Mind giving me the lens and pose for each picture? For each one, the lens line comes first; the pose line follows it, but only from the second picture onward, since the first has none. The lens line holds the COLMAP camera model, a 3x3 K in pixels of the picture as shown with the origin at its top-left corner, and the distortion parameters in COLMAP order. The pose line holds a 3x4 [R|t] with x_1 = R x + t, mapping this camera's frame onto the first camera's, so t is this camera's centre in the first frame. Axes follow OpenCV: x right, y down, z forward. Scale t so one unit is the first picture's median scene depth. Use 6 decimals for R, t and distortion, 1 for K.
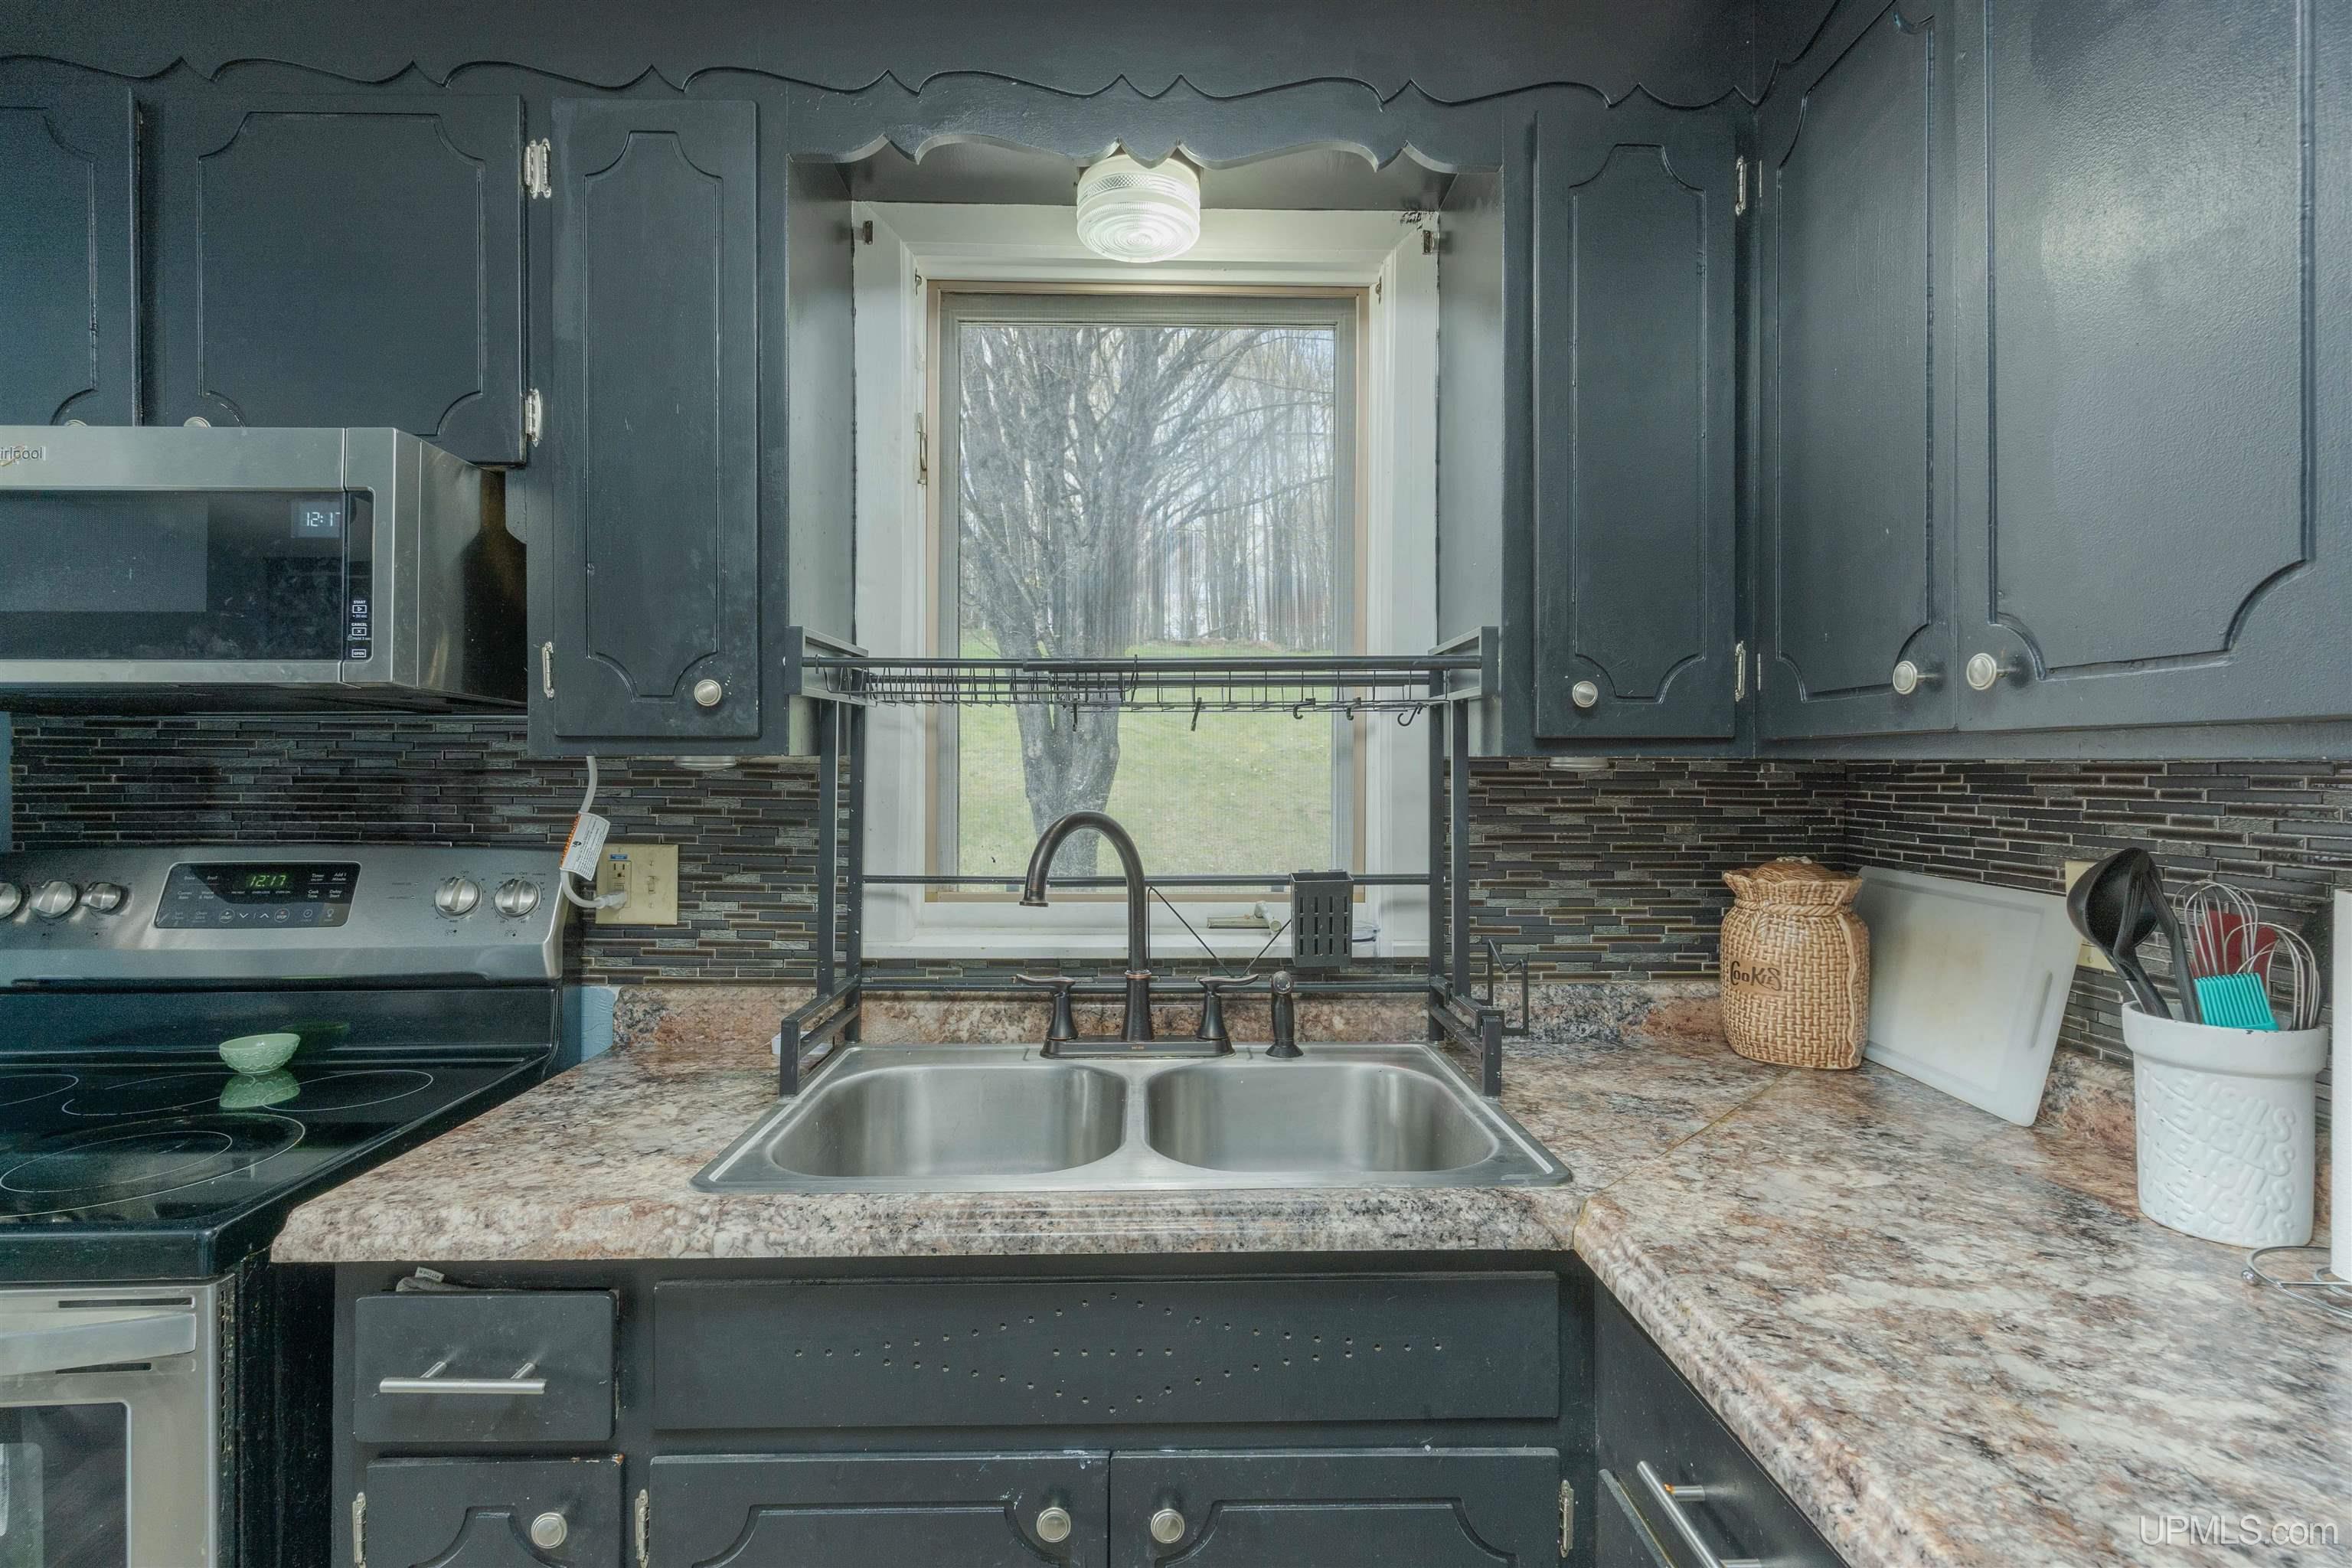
lens RADIAL K [[1124.6, 0, 1164.9], [0, 1124.6, 772.5], [0, 0, 1]] dist [0.003815, -0.001372]
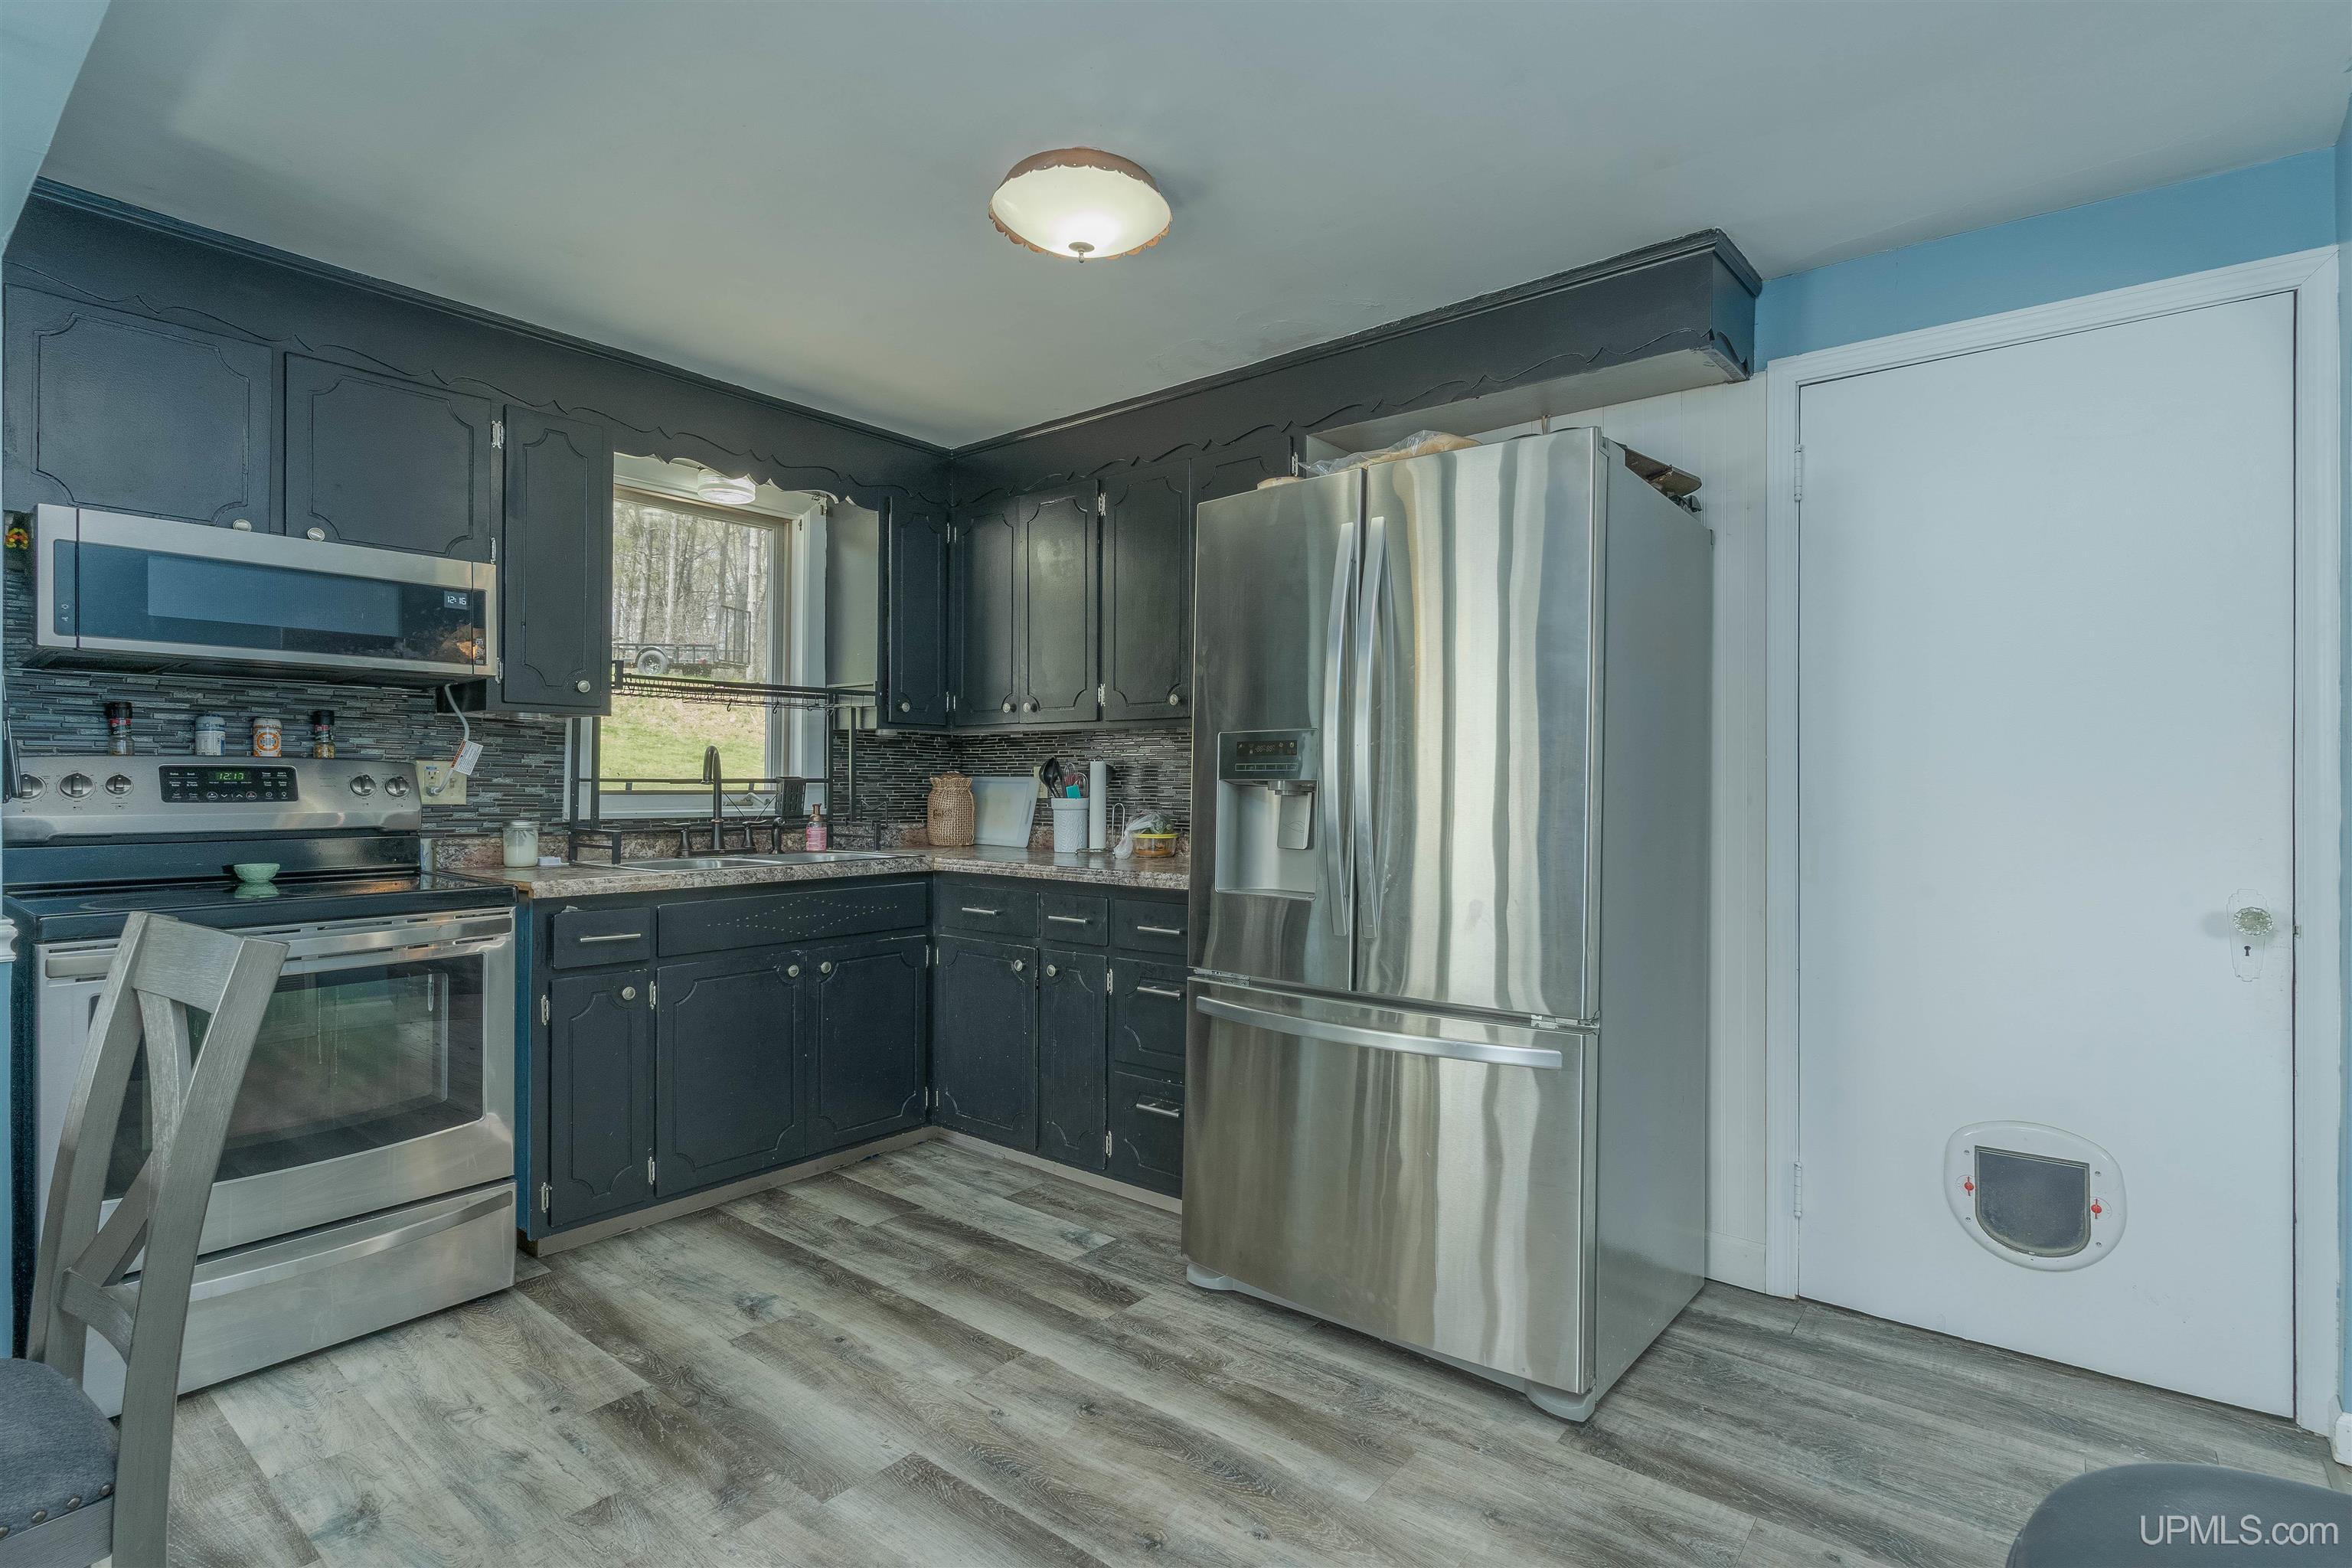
lens RADIAL K [[1124.6, 0, 1182.8], [0, 1124.6, 776.7], [0, 0, 1]] dist [0.003815, -0.001372]
pose [[0.647465, 0.004813, 0.762080, -1.135699], [-0.002220, 0.999988, -0.004429, 0.098935], [-0.762092, 0.001176, 0.647468, -1.160680]]
